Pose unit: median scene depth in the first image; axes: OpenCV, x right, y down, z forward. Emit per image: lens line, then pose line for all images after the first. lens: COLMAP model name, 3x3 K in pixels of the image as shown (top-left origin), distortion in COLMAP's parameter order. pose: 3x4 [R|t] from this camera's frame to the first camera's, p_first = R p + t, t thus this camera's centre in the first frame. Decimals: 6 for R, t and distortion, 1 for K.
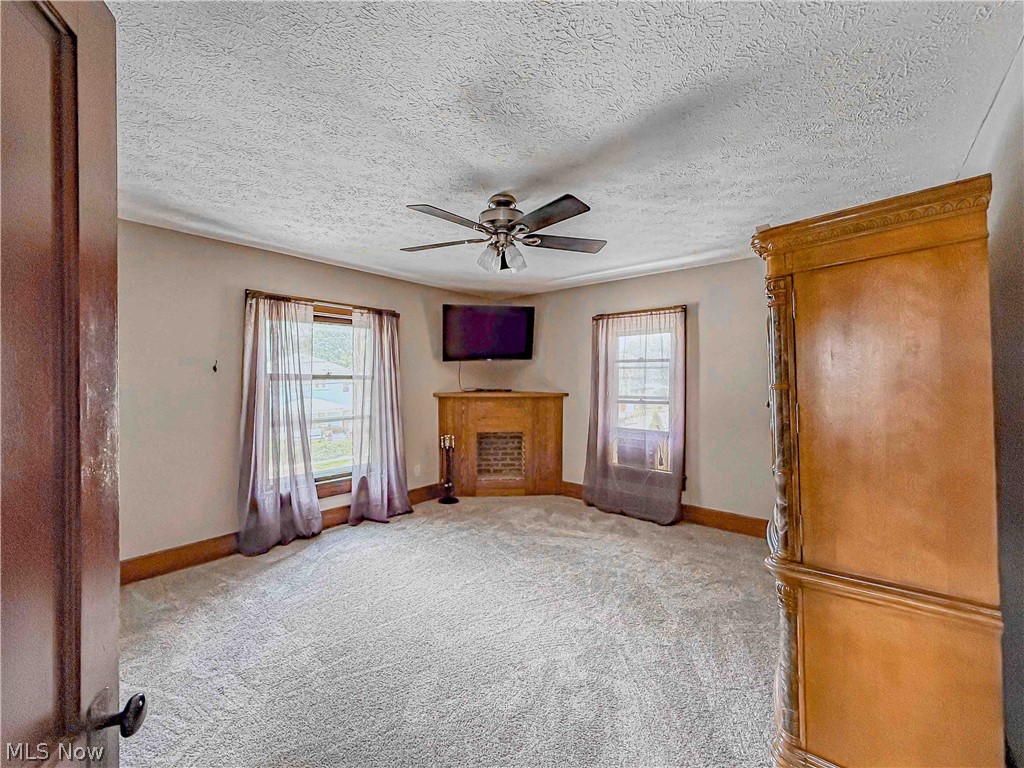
lens RADIAL K [[409.9, 0, 508.3], [0, 409.9, 383.8], [0, 0, 1]] dist [0.001974, 0.000099]
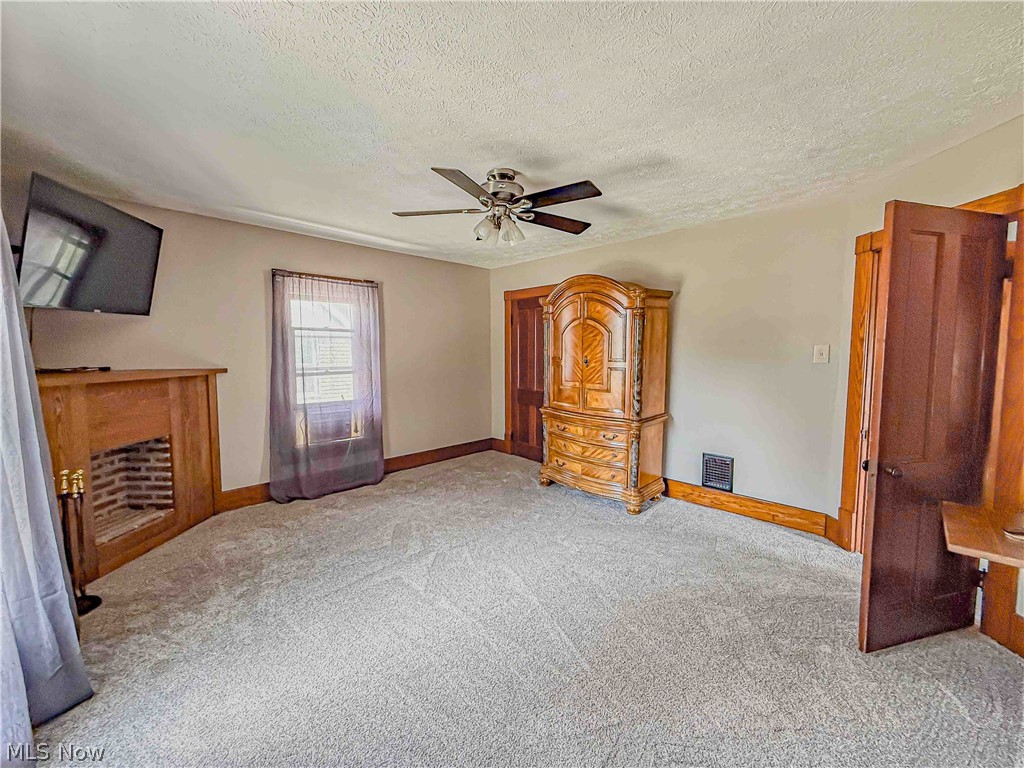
lens RADIAL K [[409.9, 0, 508.3], [0, 409.9, 383.8], [0, 0, 1]] dist [0.001974, 0.000099]
pose [[0.088558, -0.077890, 0.993021, -0.593125], [0.013212, 0.996942, 0.077019, 0.000674], [-0.995983, 0.006299, 0.089316, 0.500538]]
